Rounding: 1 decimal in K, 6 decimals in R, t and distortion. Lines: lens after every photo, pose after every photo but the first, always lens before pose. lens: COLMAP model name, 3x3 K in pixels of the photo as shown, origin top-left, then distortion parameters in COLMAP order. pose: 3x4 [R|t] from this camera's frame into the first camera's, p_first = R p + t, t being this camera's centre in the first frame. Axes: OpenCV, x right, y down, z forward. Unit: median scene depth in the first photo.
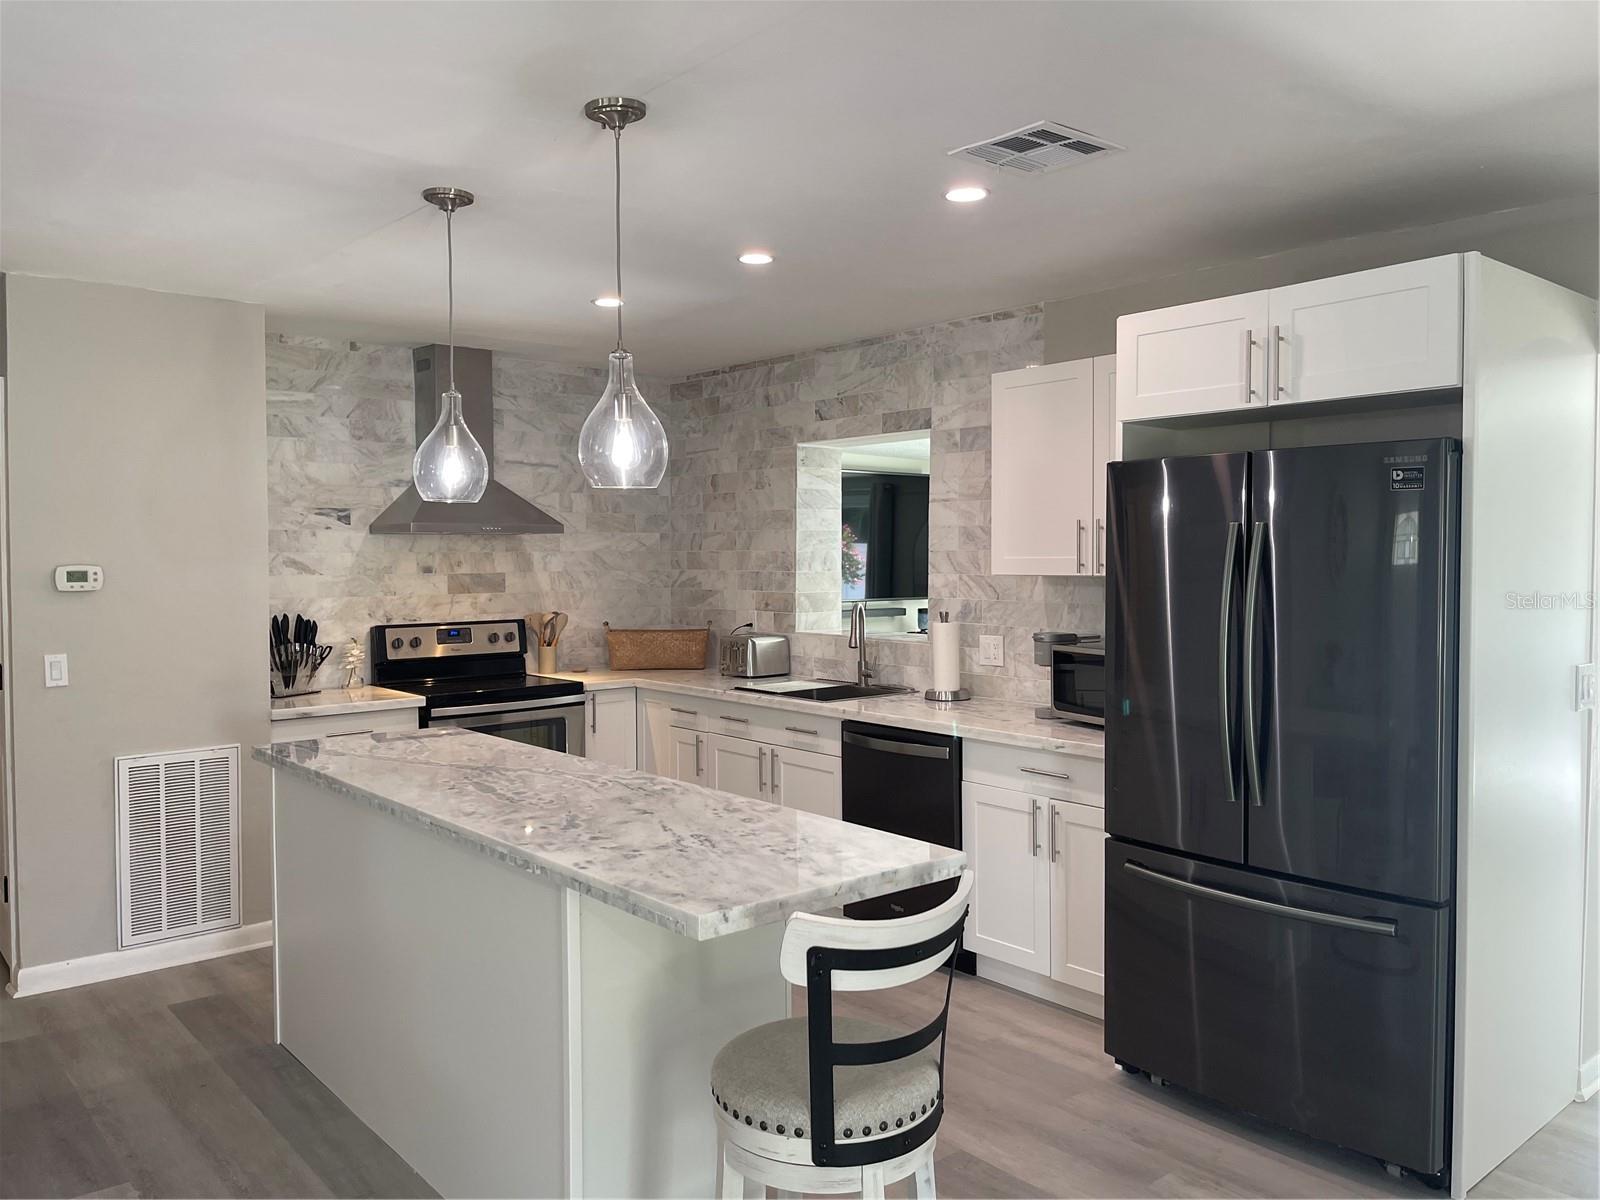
lens RADIAL K [[1209.4, 0, 796.1], [0, 1209.4, 590.9], [0, 0, 1]] dist [0.069391, -0.087671]
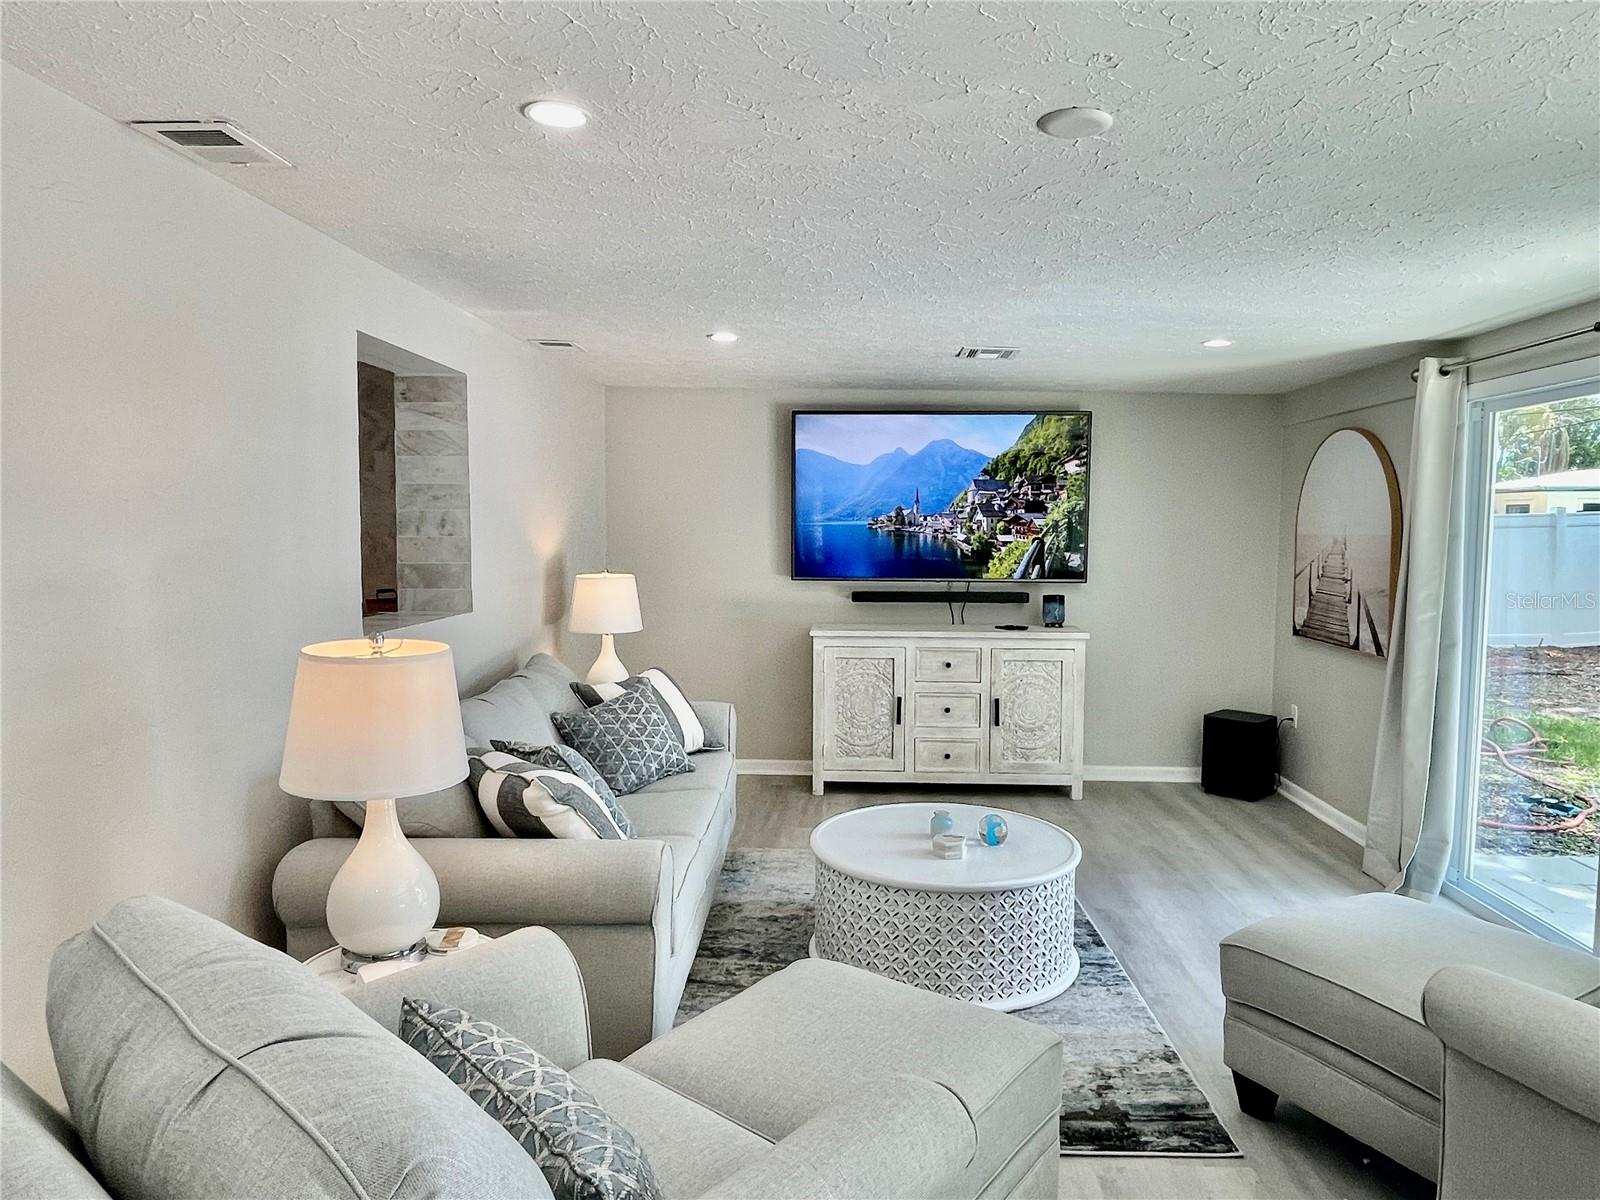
lens RADIAL K [[1031.2, 0, 816.5], [0, 1031.2, 591.5], [0, 0, 1]] dist [0.000604, -0.010117]
pose [[0.739177, 0.048802, -0.671741, 0.770860], [-0.027943, 0.998735, 0.041809, -0.018279], [0.672931, -0.012134, 0.739605, 0.802089]]
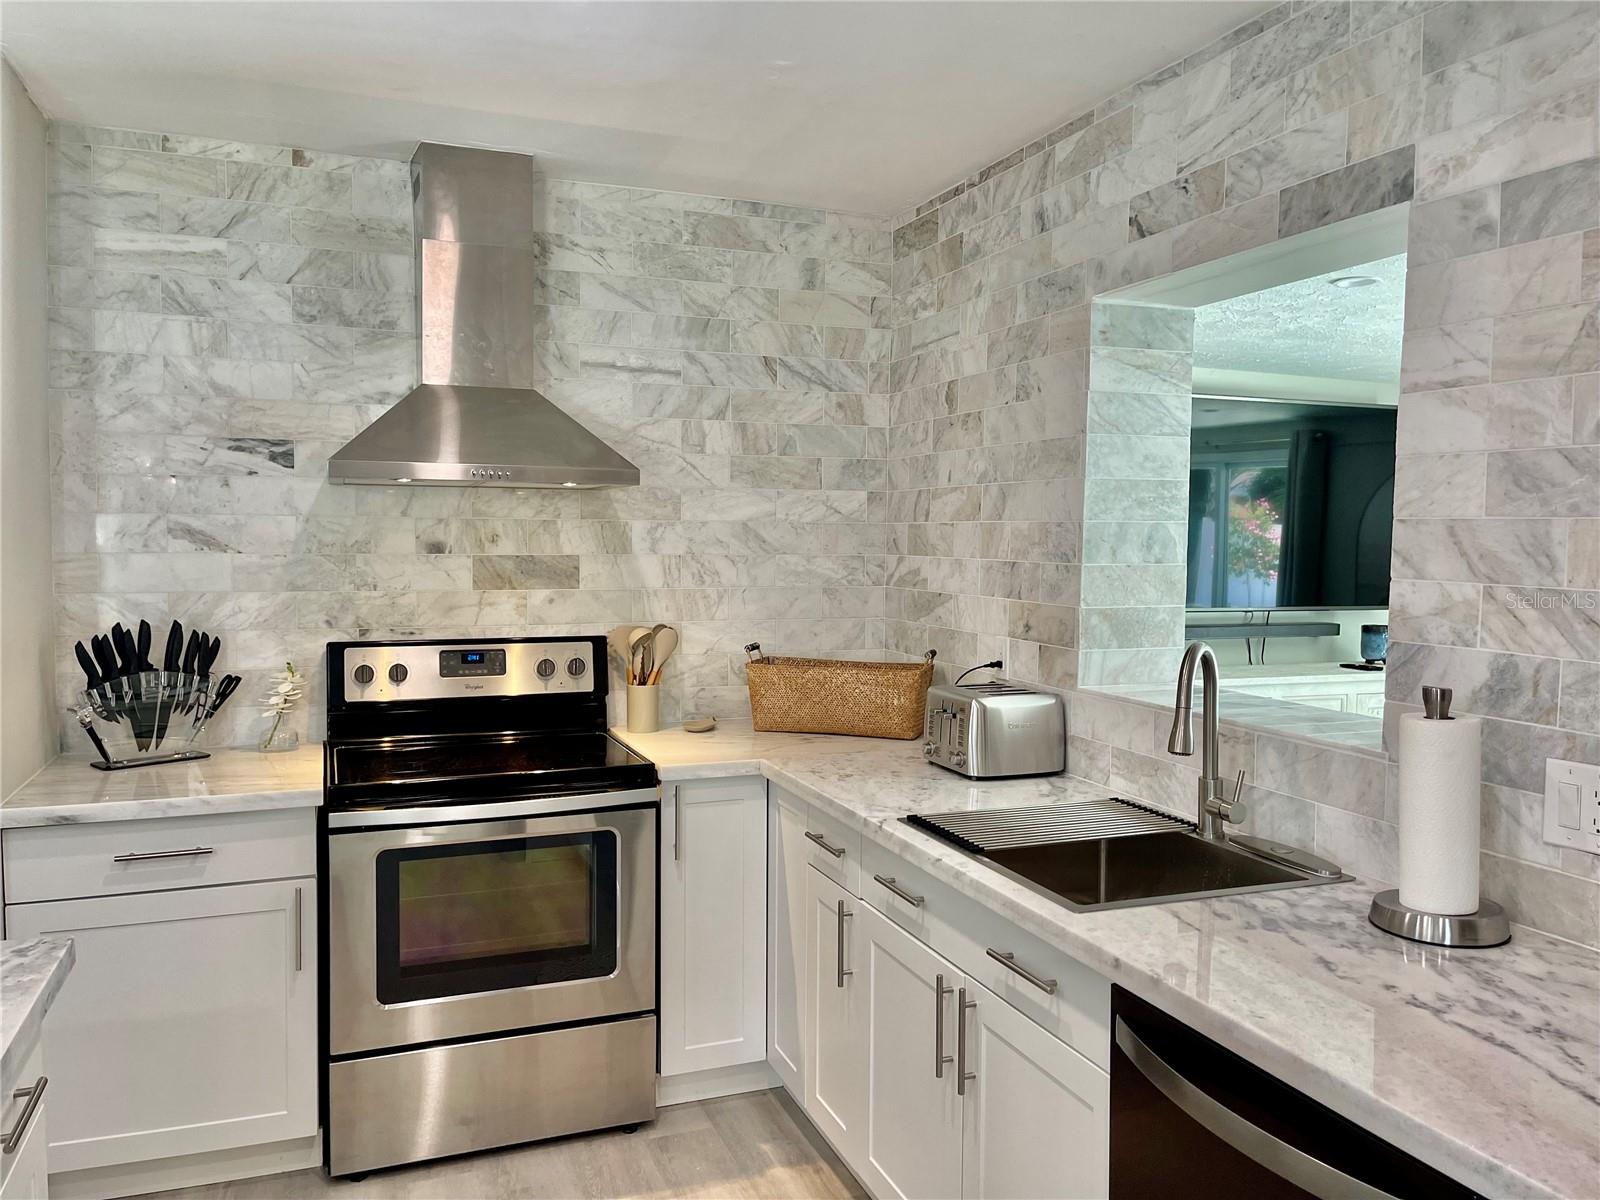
lens RADIAL K [[1209.4, 0, 787.2], [0, 1209.4, 591.1], [0, 0, 1]] dist [0.069391, -0.087671]
pose [[0.942146, 0.028913, -0.333953, 0.060392], [-0.023906, 0.999532, 0.019094, -0.013470], [0.334349, -0.010006, 0.942396, 0.586807]]
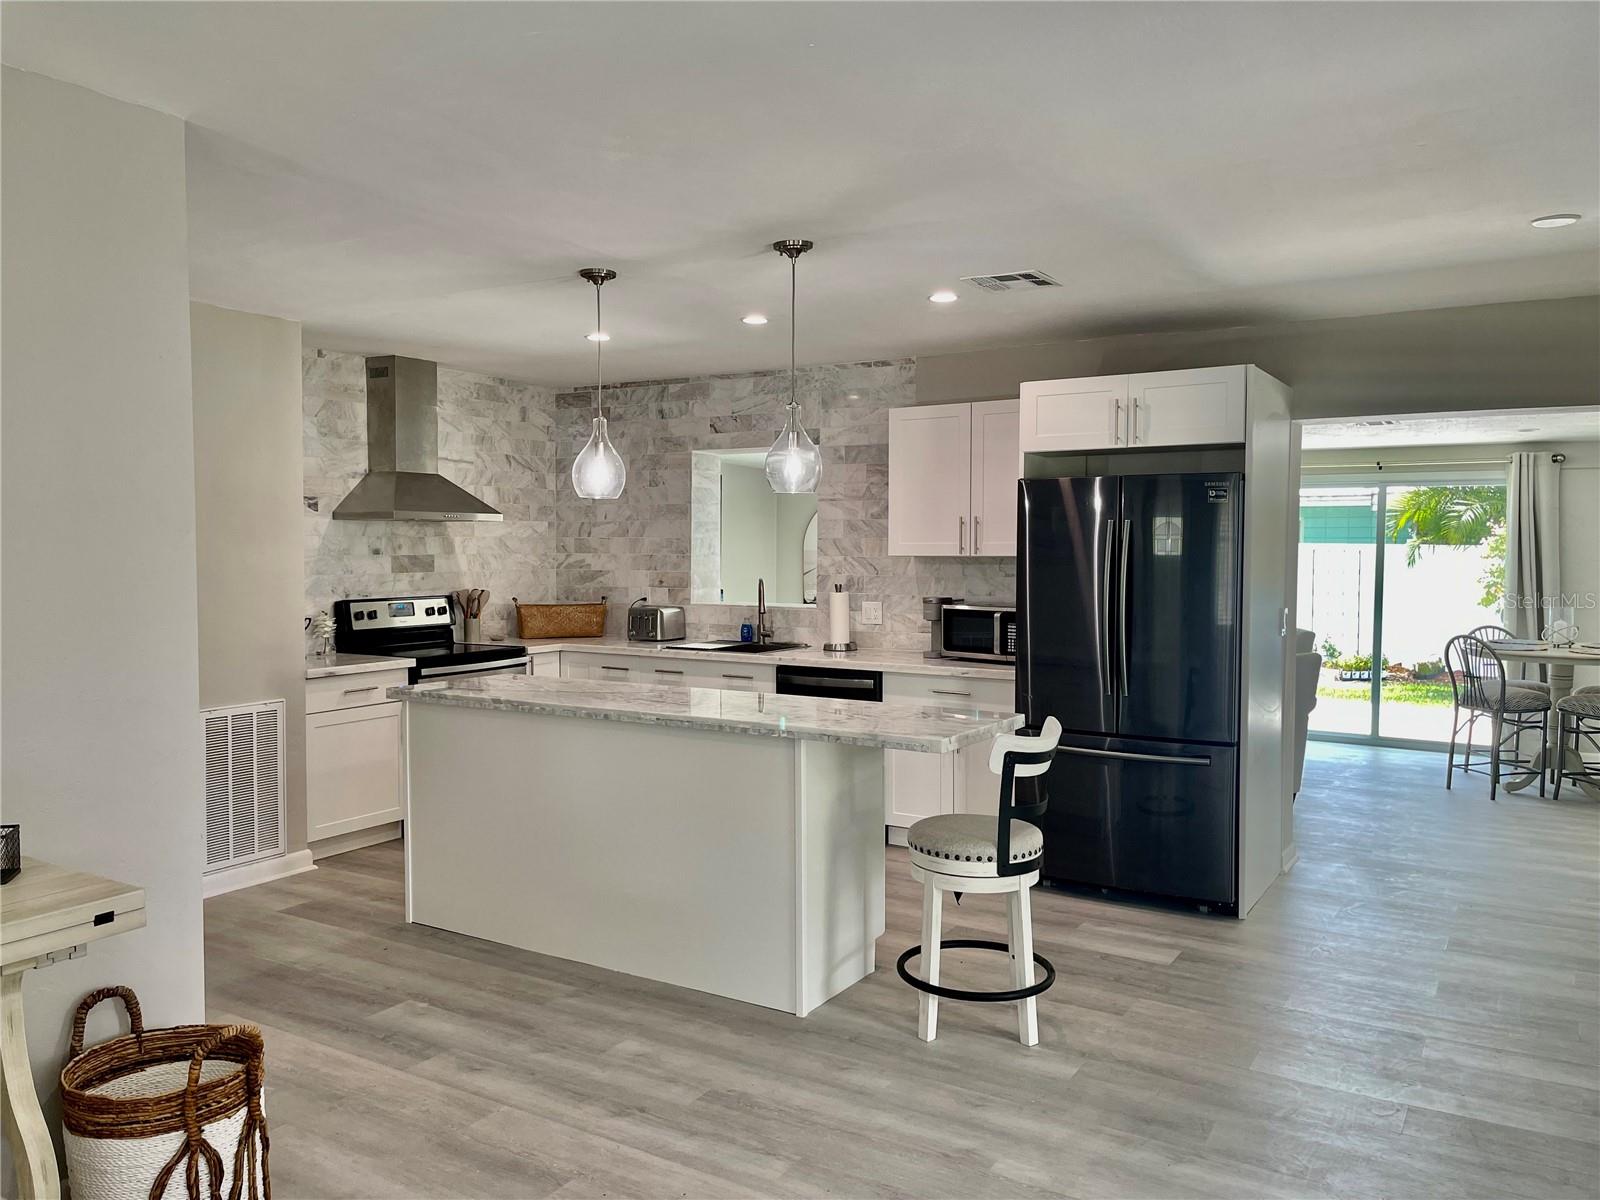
lens RADIAL K [[1209.4, 0, 797.3], [0, 1209.4, 596.8], [0, 0, 1]] dist [0.069391, -0.087671]
pose [[0.950413, -0.007018, 0.310911, -0.328754], [0.003549, 0.999925, 0.011723, 0.015176], [-0.310970, -0.010038, 0.950367, -0.241260]]
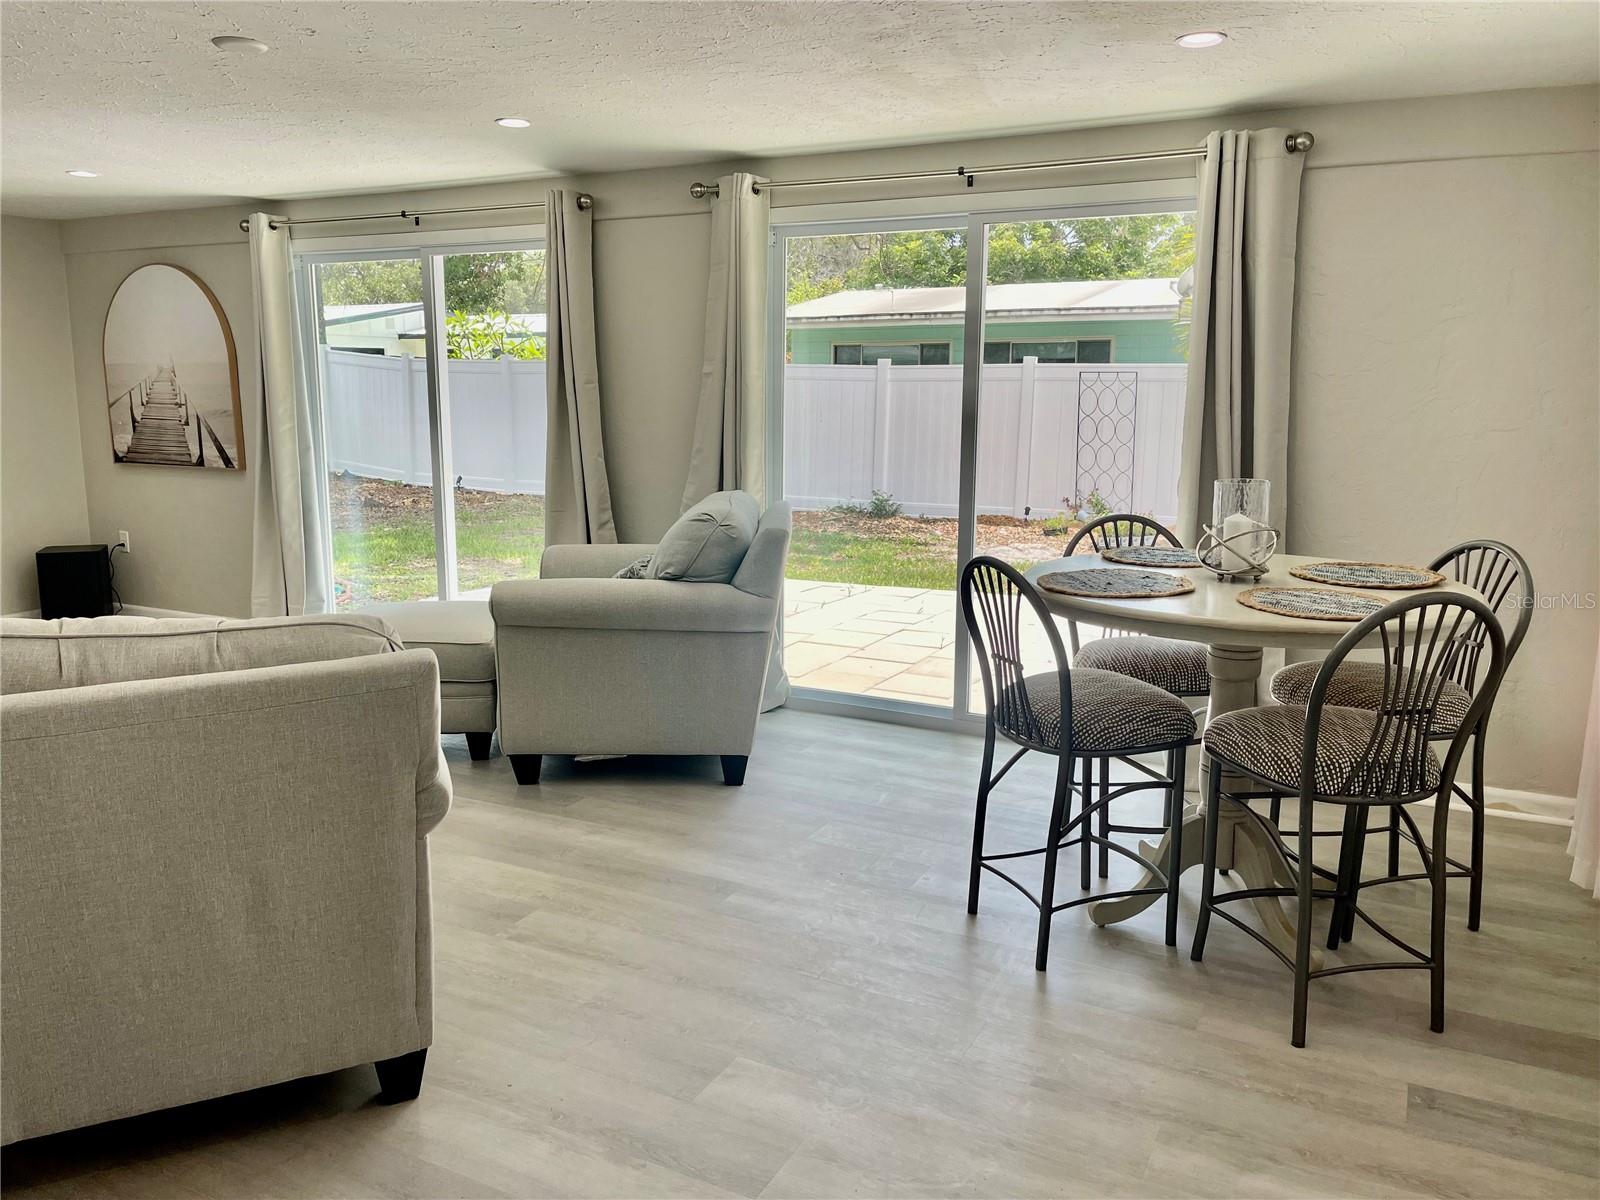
lens RADIAL K [[1209.4, 0, 794.0], [0, 1209.4, 595.6], [0, 0, 1]] dist [0.069391, -0.087671]
pose [[0.919195, -0.067432, 0.387986, 0.565996], [0.010687, 0.989139, 0.146594, 0.014363], [-0.393657, -0.130602, 0.909933, 0.411579]]
